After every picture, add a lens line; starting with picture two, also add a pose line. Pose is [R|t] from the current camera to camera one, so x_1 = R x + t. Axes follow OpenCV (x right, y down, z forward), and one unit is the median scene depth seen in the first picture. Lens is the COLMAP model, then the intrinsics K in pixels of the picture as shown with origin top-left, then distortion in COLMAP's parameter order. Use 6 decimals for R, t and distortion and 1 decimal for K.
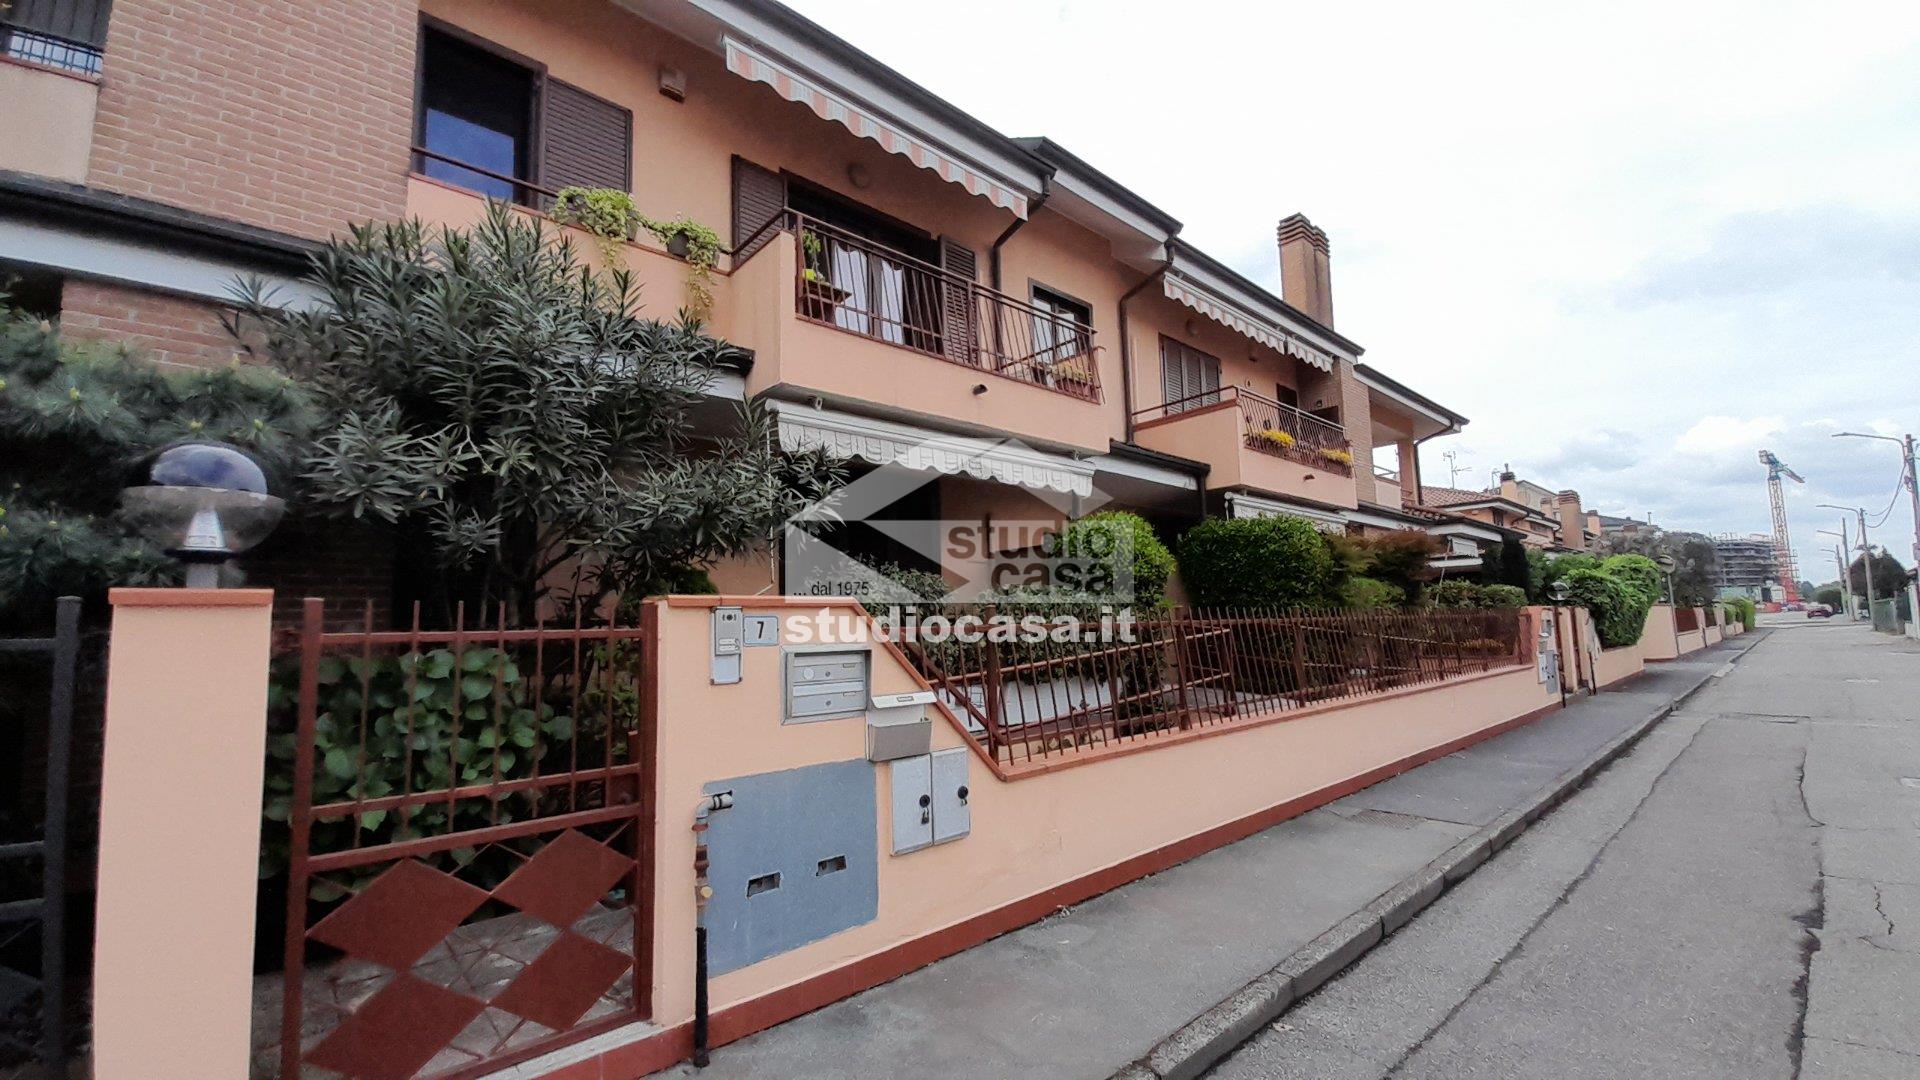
lens RADIAL K [[744.3, 0, 962.0], [0, 744.3, 539.6], [0, 0, 1]] dist [-0.000785, -0.011943]
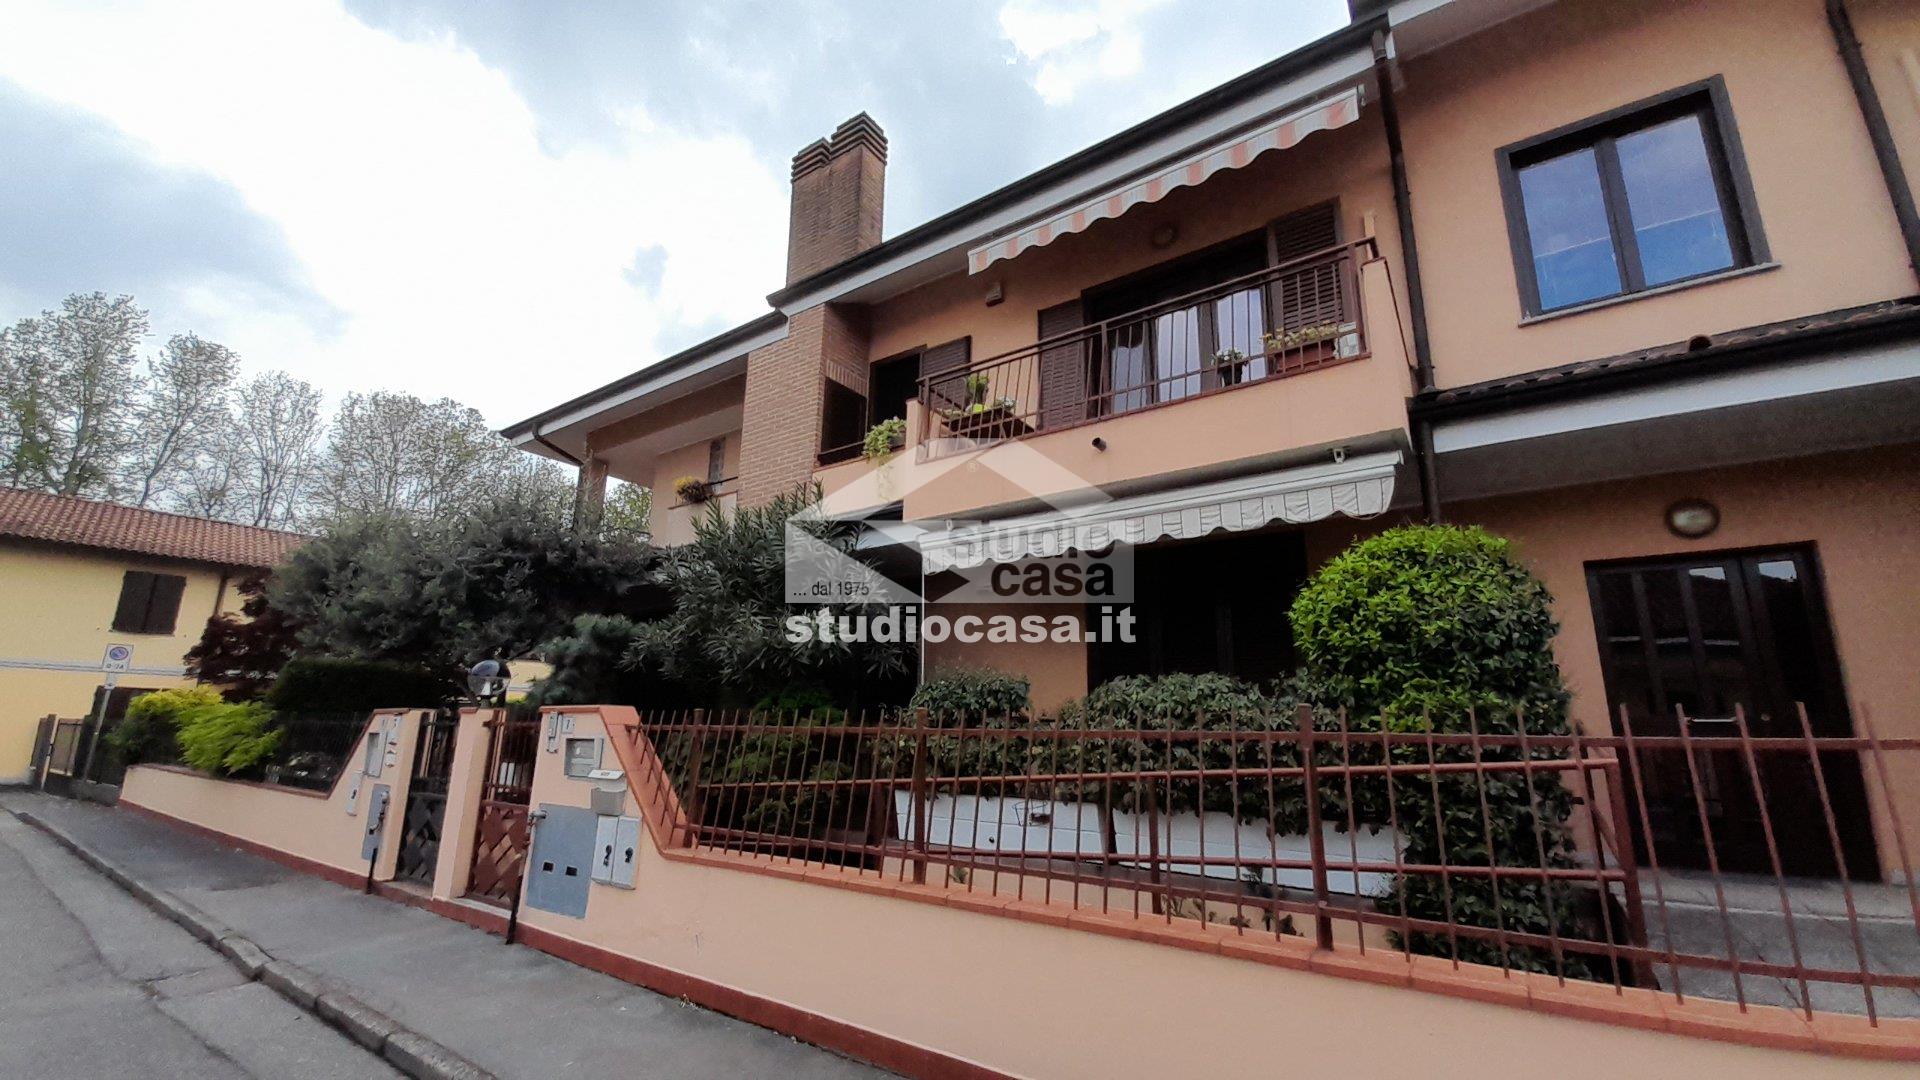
lens RADIAL K [[735.1, 0, 988.6], [0, 735.1, 567.0], [0, 0, 1]] dist [-0.002141, -0.000111]
pose [[0.261278, -0.185072, -0.947355, 0.967472], [0.097963, 0.981464, -0.164717, 0.075599], [0.960280, -0.049769, 0.274565, 0.826519]]
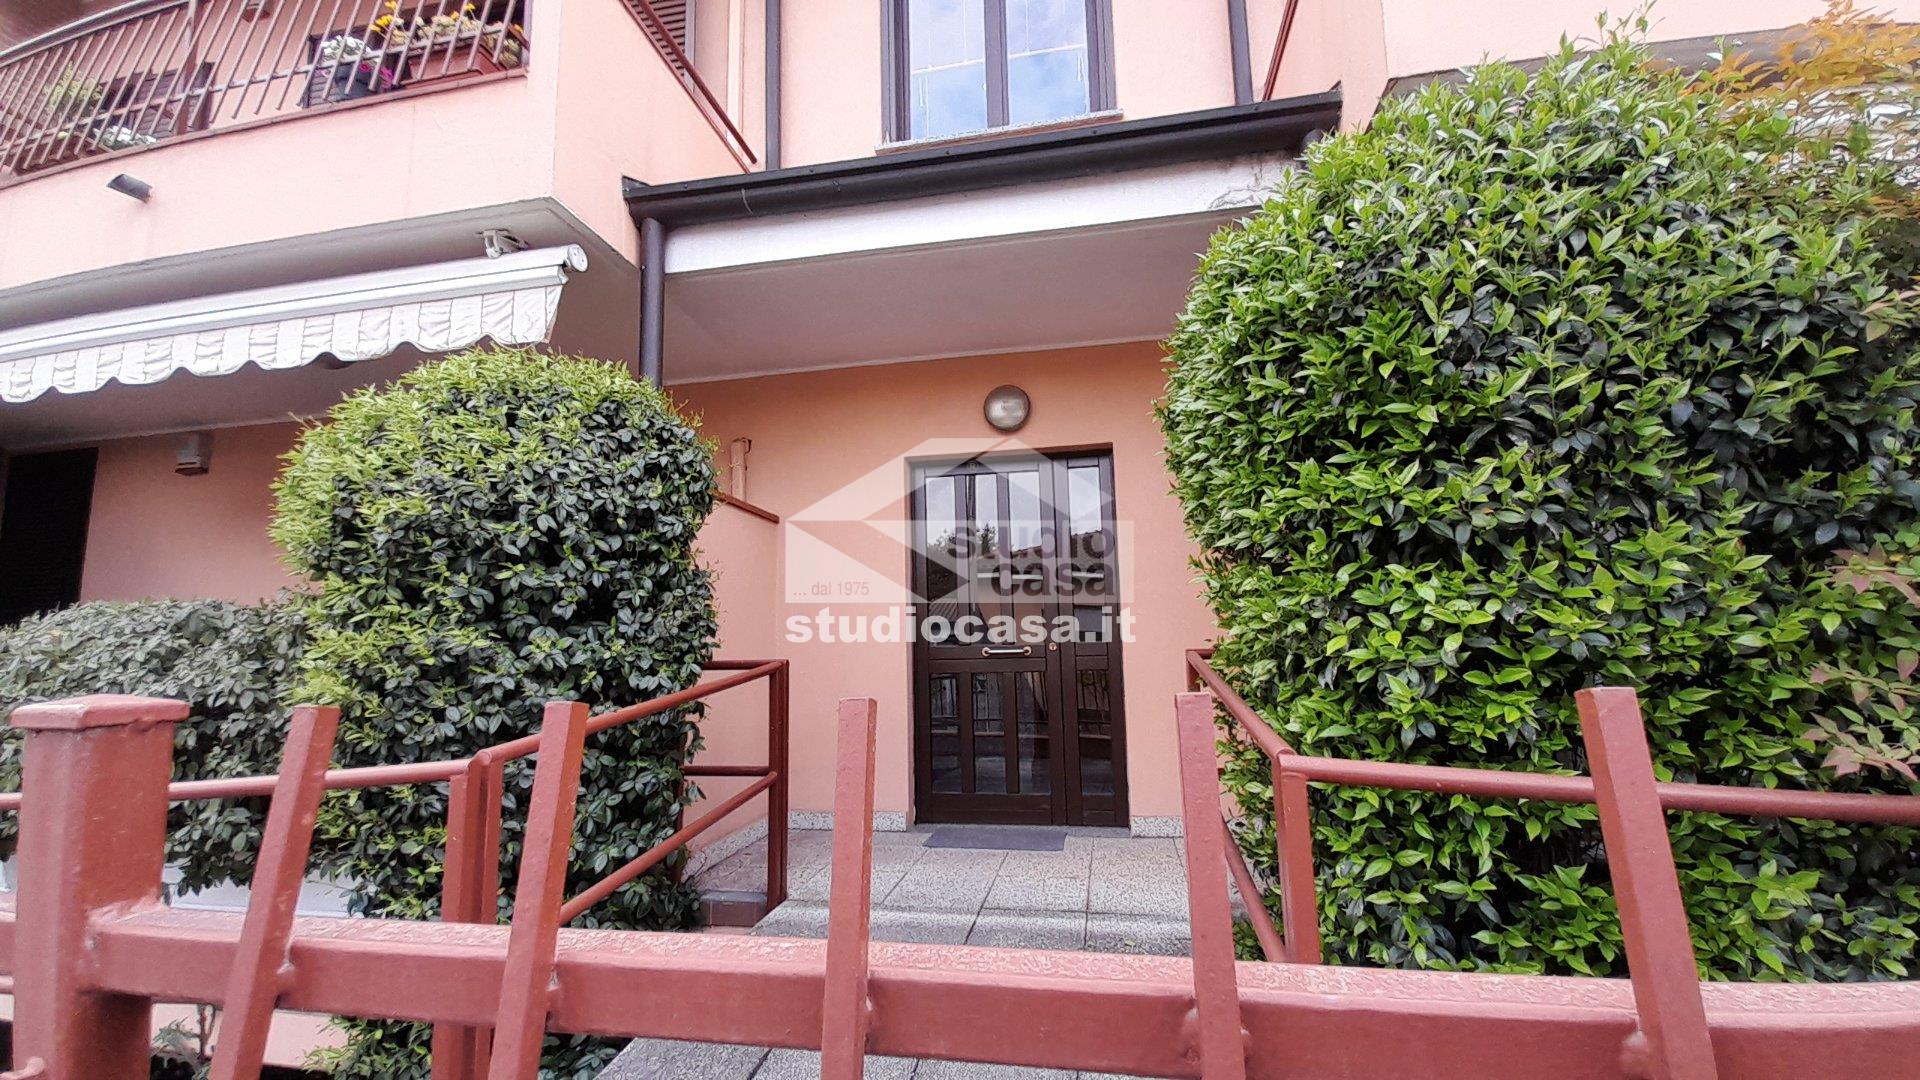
lens RADIAL K [[744.3, 0, 962.0], [0, 744.3, 539.6], [0, 0, 1]] dist [-0.000785, -0.011943]
pose [[0.615655, -0.111936, -0.780025, 0.858268], [0.094905, 0.993187, -0.067619, 0.137744], [0.782280, -0.032398, 0.622084, 1.550416]]
